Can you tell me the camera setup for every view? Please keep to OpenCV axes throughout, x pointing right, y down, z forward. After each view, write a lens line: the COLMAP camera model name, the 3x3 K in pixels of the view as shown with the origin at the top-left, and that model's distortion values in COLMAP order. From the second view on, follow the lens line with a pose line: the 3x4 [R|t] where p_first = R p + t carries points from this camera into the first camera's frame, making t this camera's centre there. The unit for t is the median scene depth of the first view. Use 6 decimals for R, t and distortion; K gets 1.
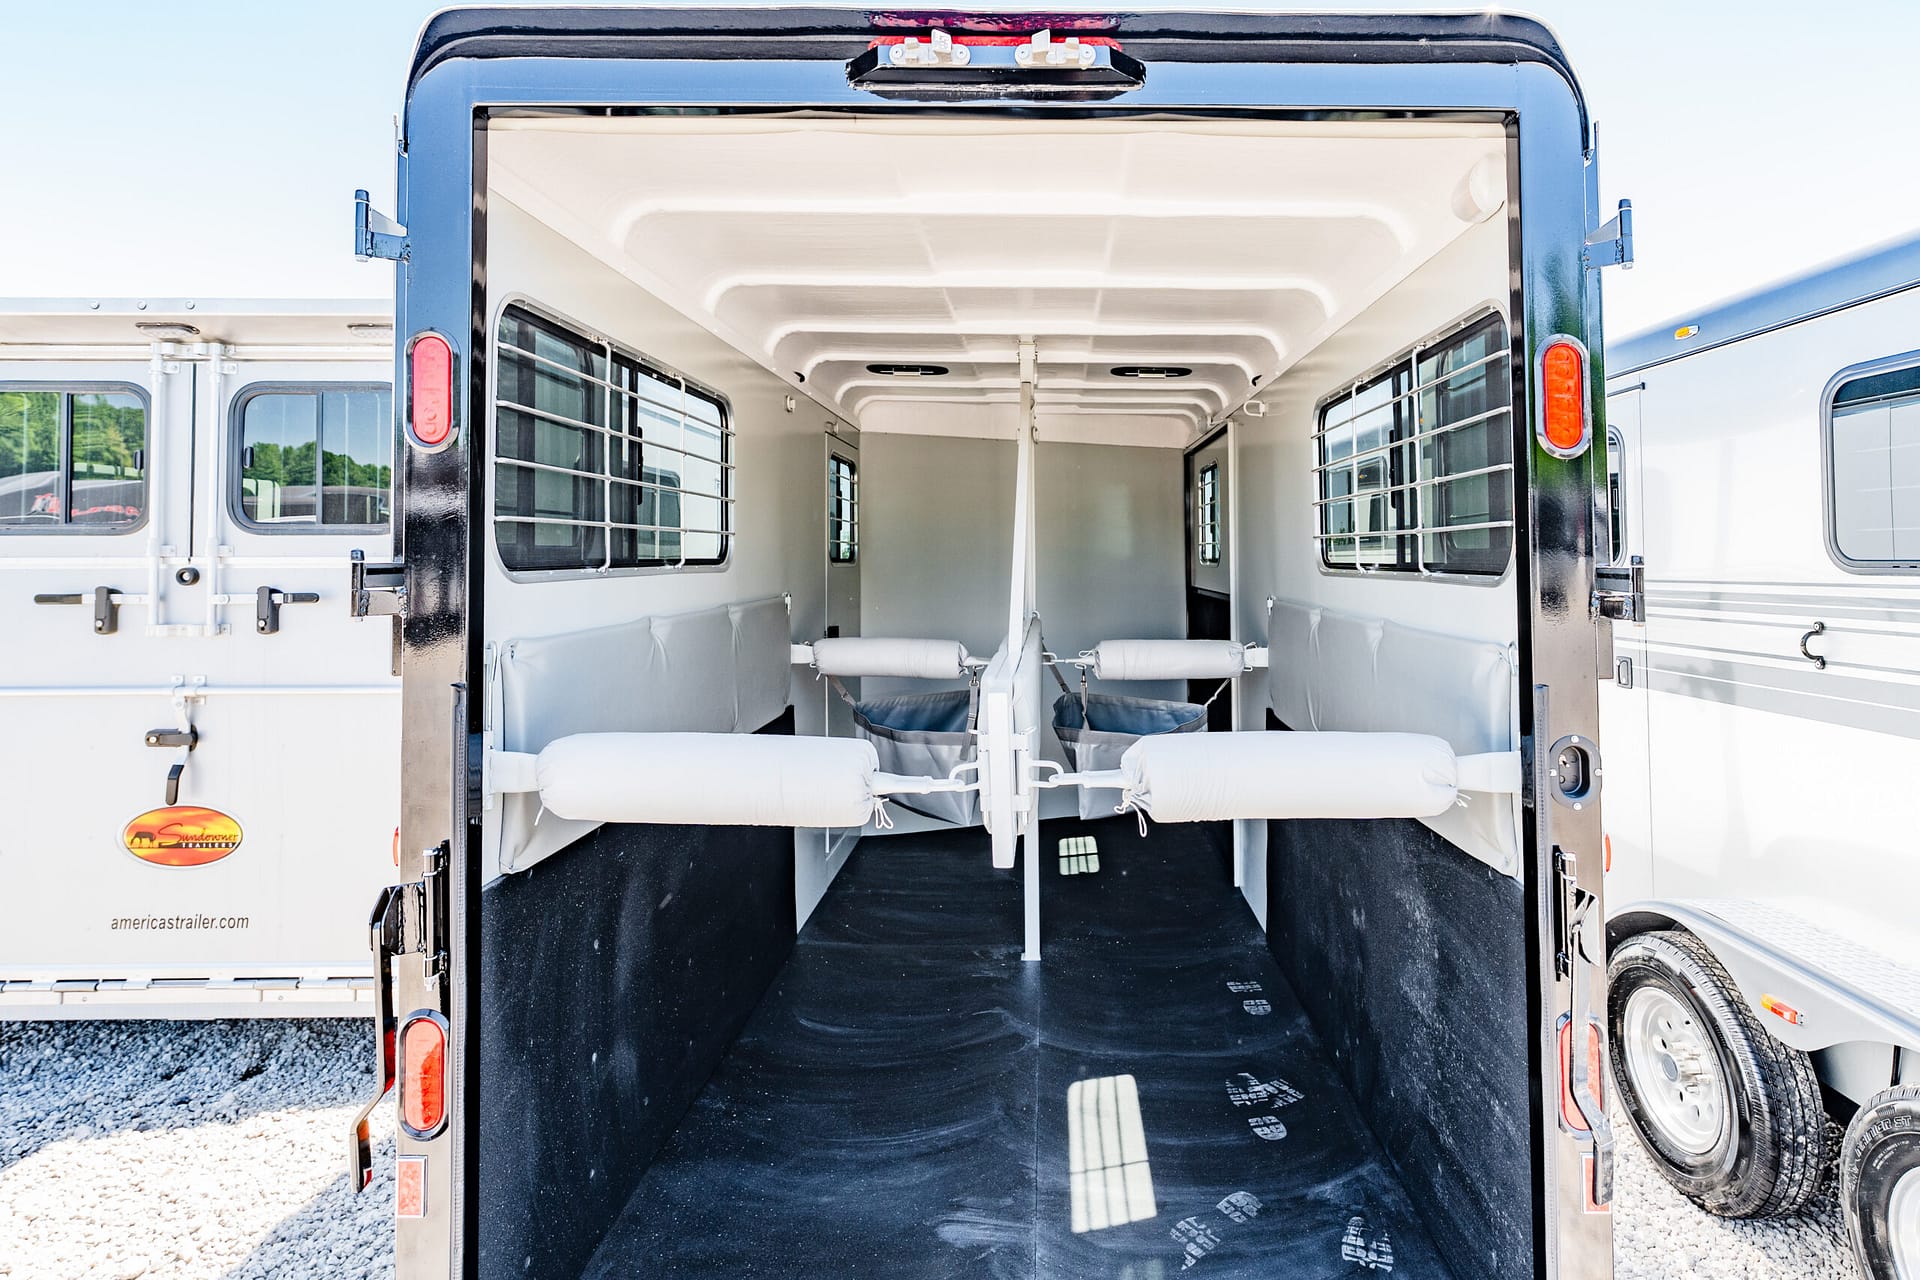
lens RADIAL K [[2312.7, 0, 962.0], [0, 2312.7, 676.3], [0, 0, 1]] dist [0.005782, 0.004190]
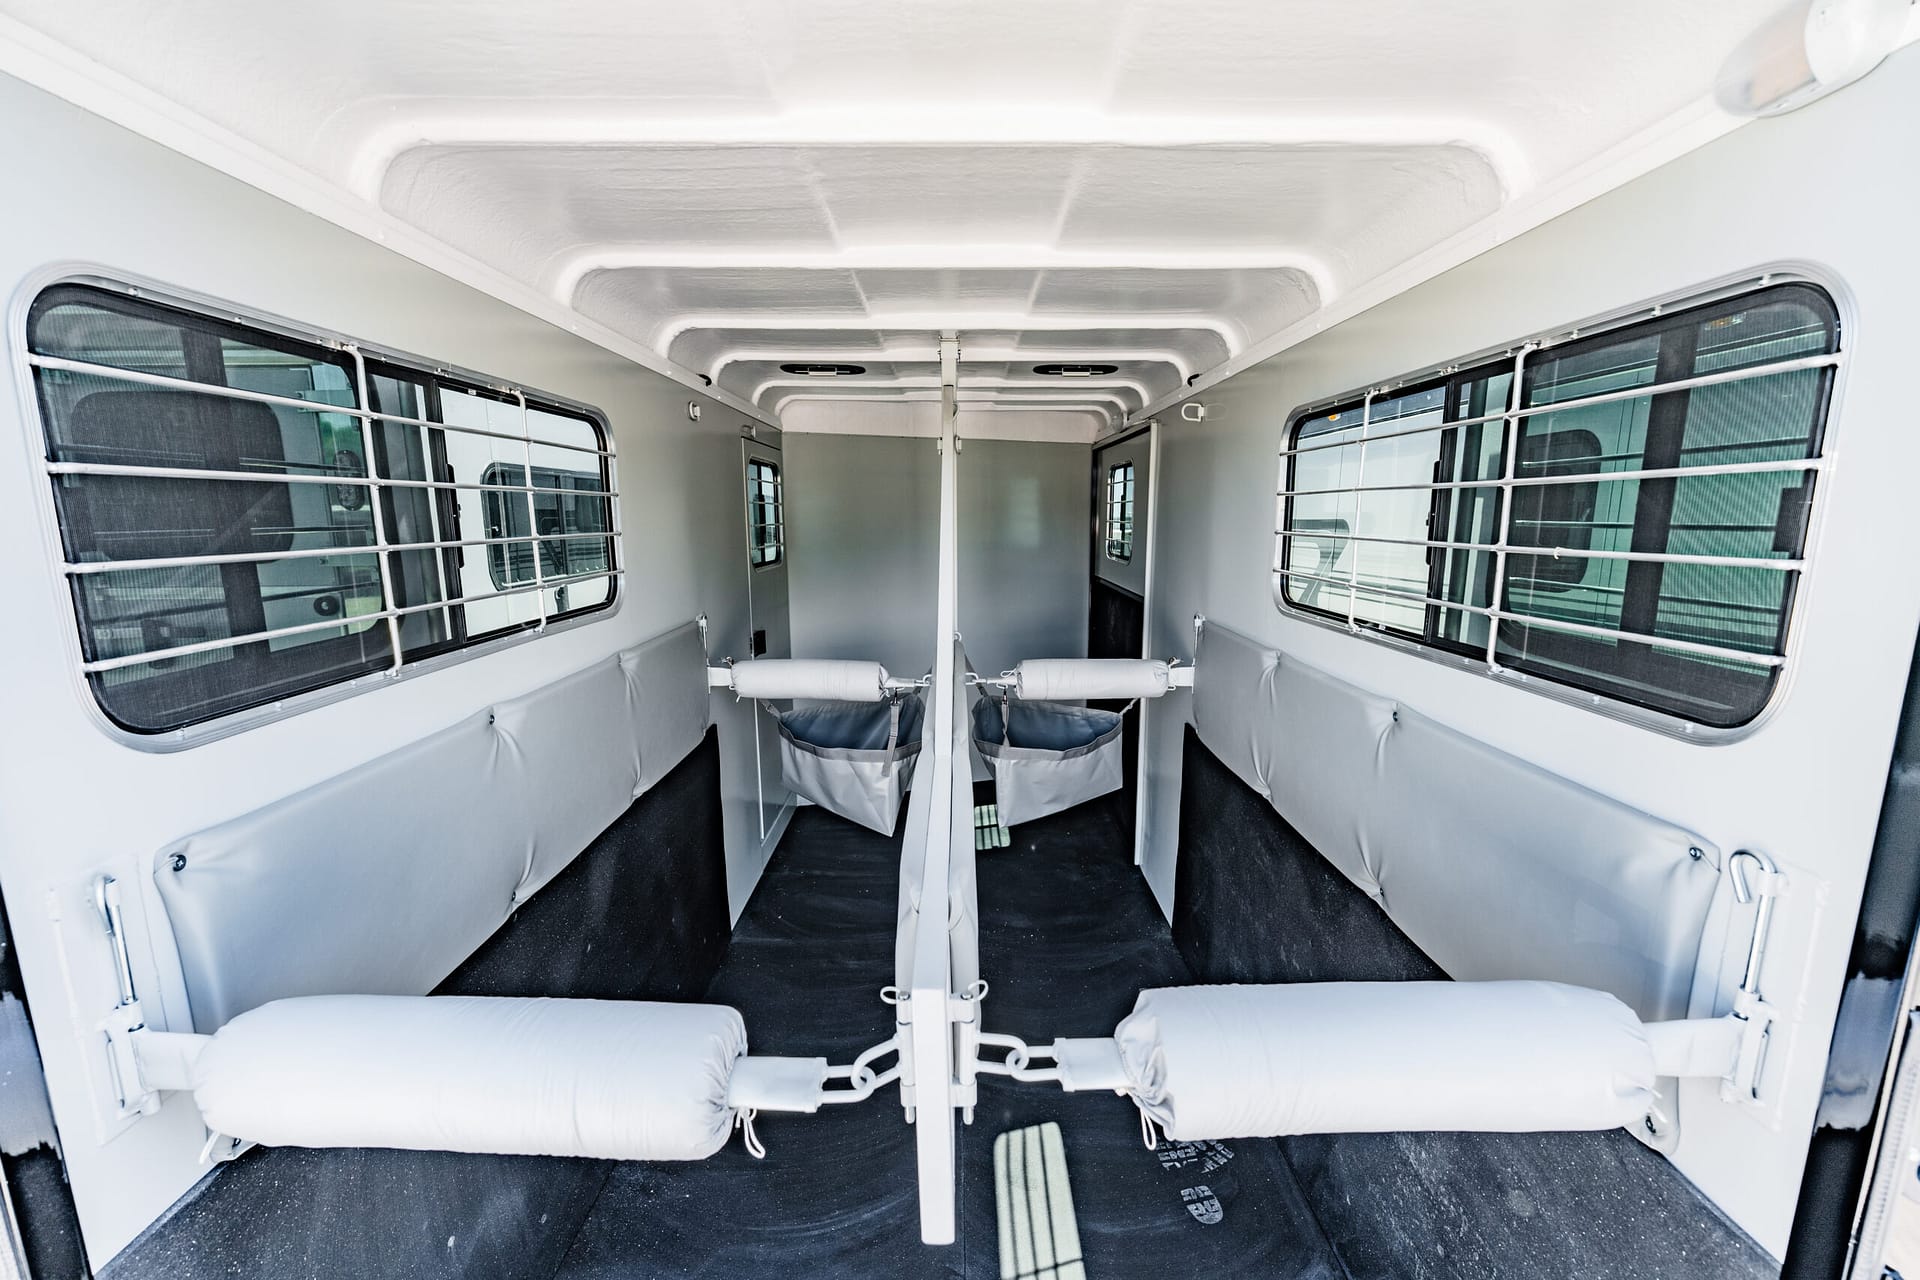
lens RADIAL K [[821.1, 0, 904.3], [0, 821.1, 663.6], [0, 0, 1]] dist [-0.000582, -0.000182]
pose [[0.999931, -0.010228, 0.005854, 0.007573], [0.008528, 0.970826, 0.239634, -0.102221], [-0.008134, -0.239567, 0.970846, 0.684528]]
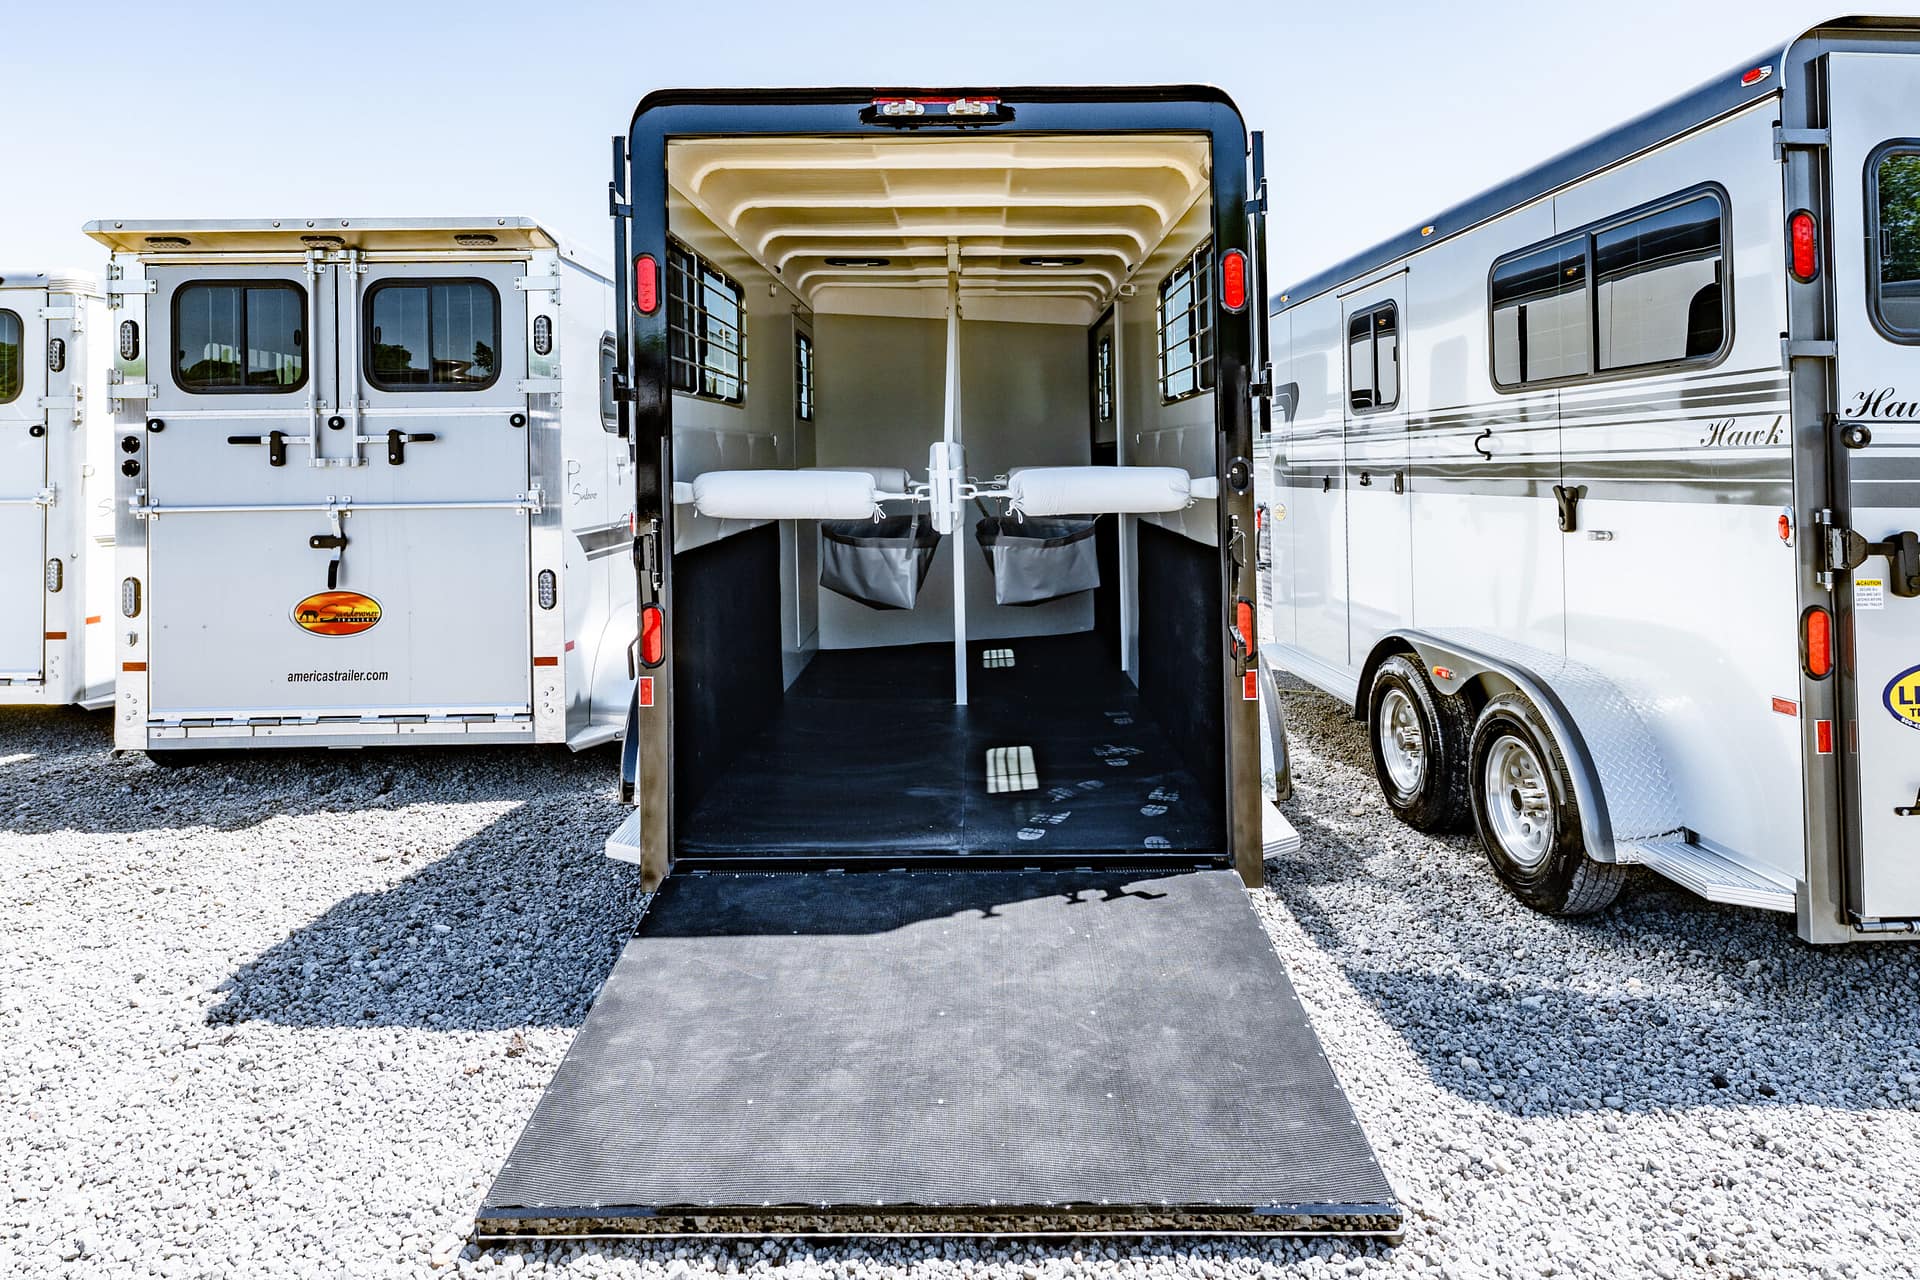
lens RADIAL K [[2367.0, 0, 882.9], [0, 2367.0, 641.6], [0, 0, 1]] dist [-0.000636, -0.004228]
pose [[0.999934, -0.011235, -0.002295, -0.011464], [0.011300, 0.999470, 0.030521, 0.043038], [0.001951, -0.030545, 0.999531, -0.363679]]
